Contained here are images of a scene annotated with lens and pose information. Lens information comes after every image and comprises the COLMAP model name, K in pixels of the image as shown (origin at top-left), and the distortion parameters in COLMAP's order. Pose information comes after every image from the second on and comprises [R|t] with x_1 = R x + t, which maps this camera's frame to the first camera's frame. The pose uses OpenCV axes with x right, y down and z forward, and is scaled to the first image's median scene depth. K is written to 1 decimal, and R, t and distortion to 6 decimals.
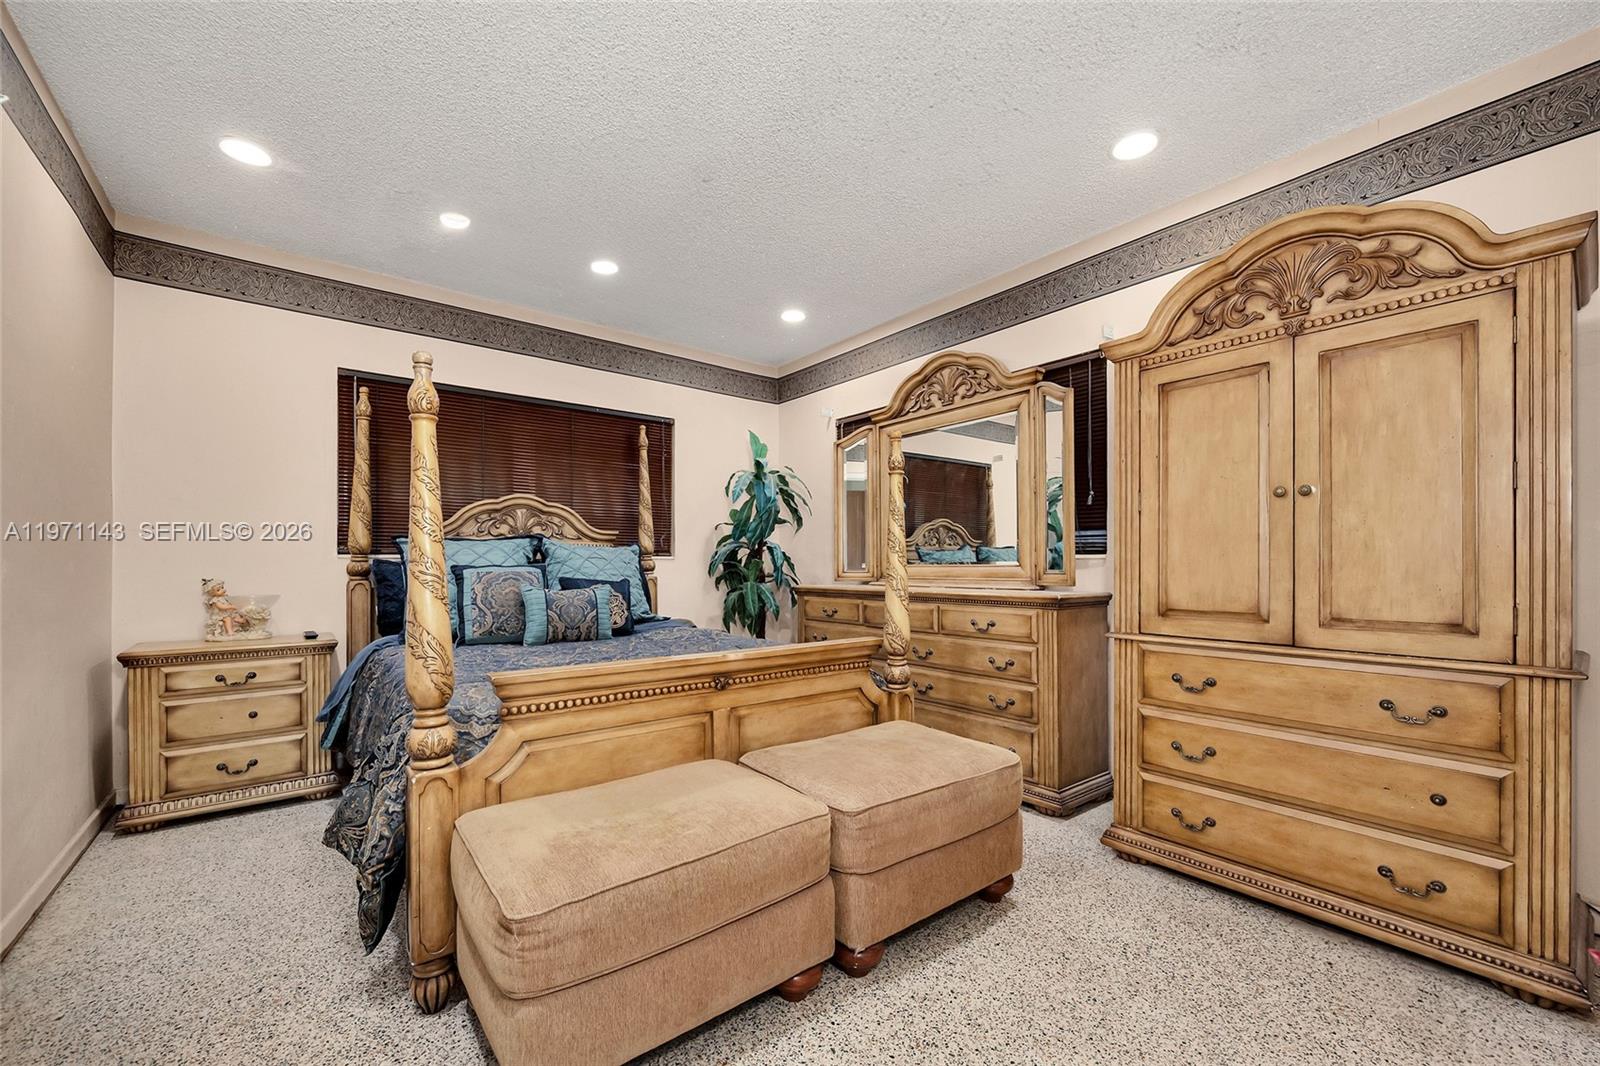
lens RADIAL K [[635.5, 0, 800.5], [0, 635.5, 563.5], [0, 0, 1]] dist [-0.000839, -0.000106]
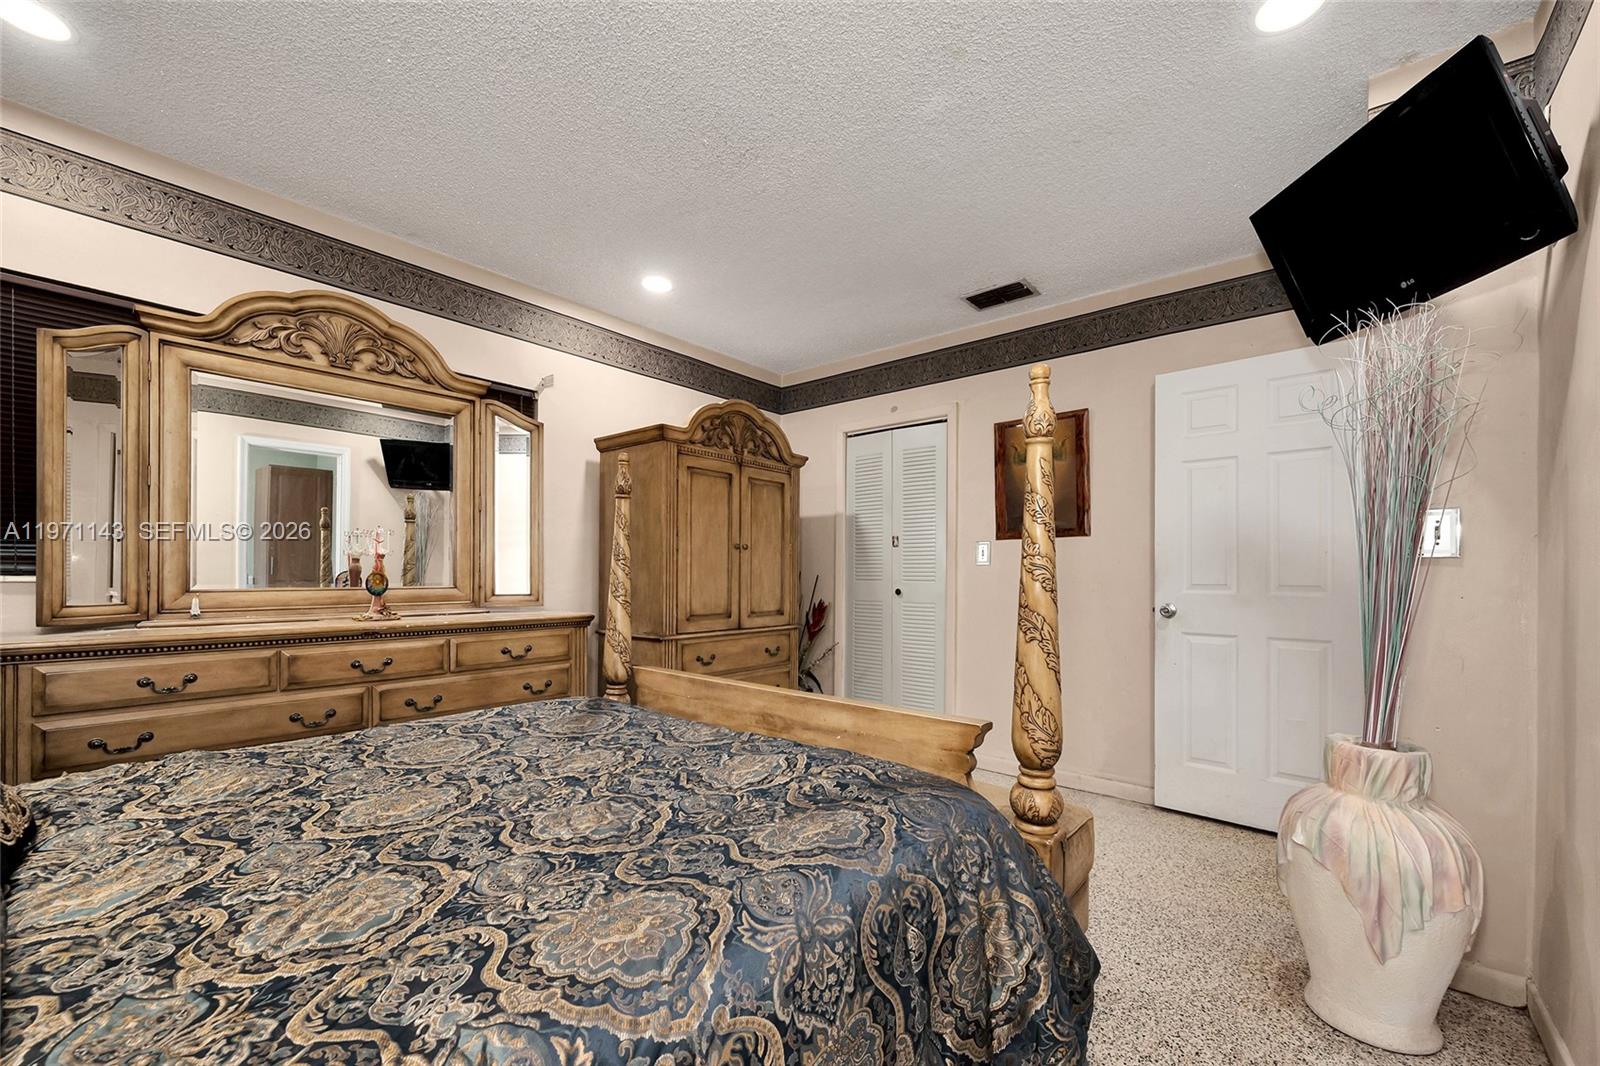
lens RADIAL K [[644.1, 0, 800.3], [0, 644.1, 579.3], [0, 0, 1]] dist [0.000101, -0.000023]
pose [[-0.201193, -0.001645, 0.979550, -0.770538], [-0.002334, 0.999997, 0.001200, -0.013324], [-0.979549, -0.002045, -0.201196, 0.821354]]
